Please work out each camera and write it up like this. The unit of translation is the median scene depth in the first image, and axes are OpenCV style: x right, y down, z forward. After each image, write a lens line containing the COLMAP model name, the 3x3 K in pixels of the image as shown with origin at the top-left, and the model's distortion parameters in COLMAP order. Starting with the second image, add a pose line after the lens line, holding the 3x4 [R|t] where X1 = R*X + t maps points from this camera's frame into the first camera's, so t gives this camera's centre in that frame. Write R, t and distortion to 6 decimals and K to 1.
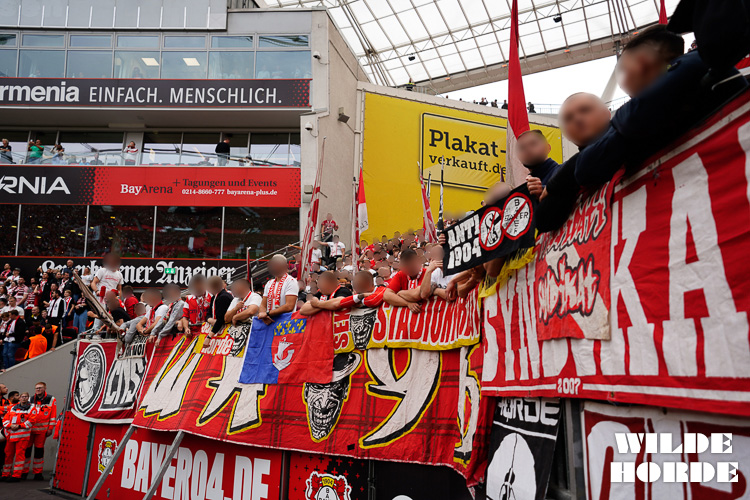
lens RADIAL K [[581.6, 0, 375.0], [0, 581.6, 250.0], [0, 0, 1]] dist [0.006507, 0.004340]
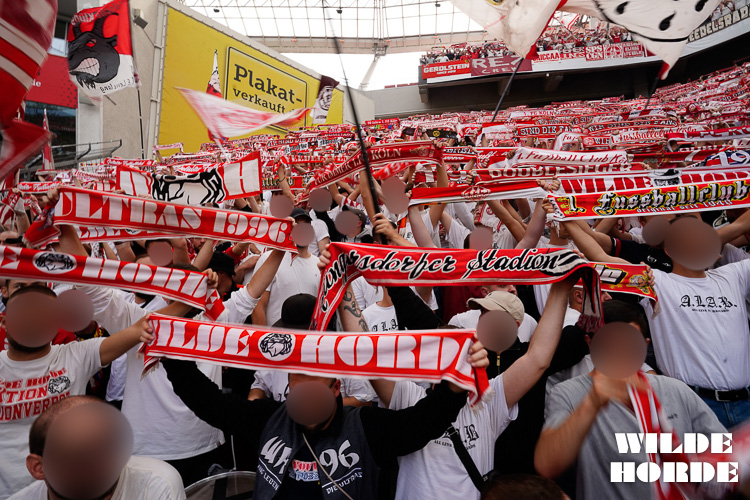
lens RADIAL K [[367.6, 0, 375.0], [0, 367.6, 250.0], [0, 0, 1]] dist [-0.066034, 0.026558]
pose [[0.873595, 0.016145, 0.486385, 0.014756], [-0.095974, 0.985537, 0.139665, 0.055625], [-0.477096, -0.168691, 0.862510, 1.076753]]
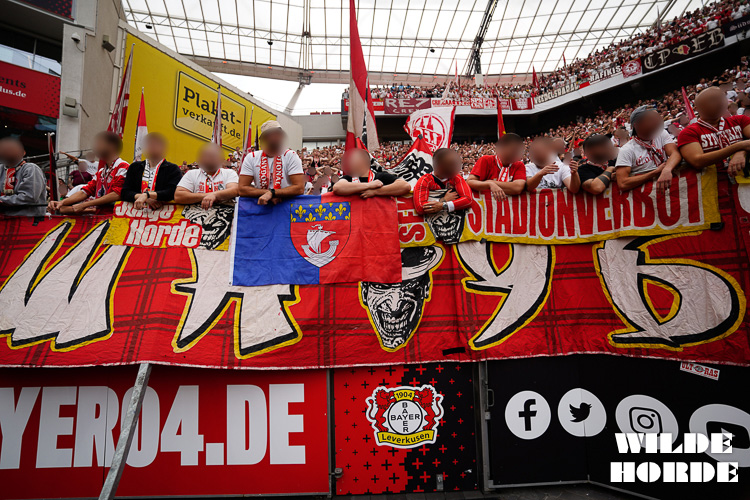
lens RADIAL K [[367.6, 0, 375.0], [0, 367.6, 250.0], [0, 0, 1]] dist [-0.066034, 0.026558]
pose [[0.734725, 0.045803, 0.676817, -0.444281], [-0.120772, 0.990611, 0.064066, 0.148871], [-0.667528, -0.128811, 0.733358, 0.619032]]
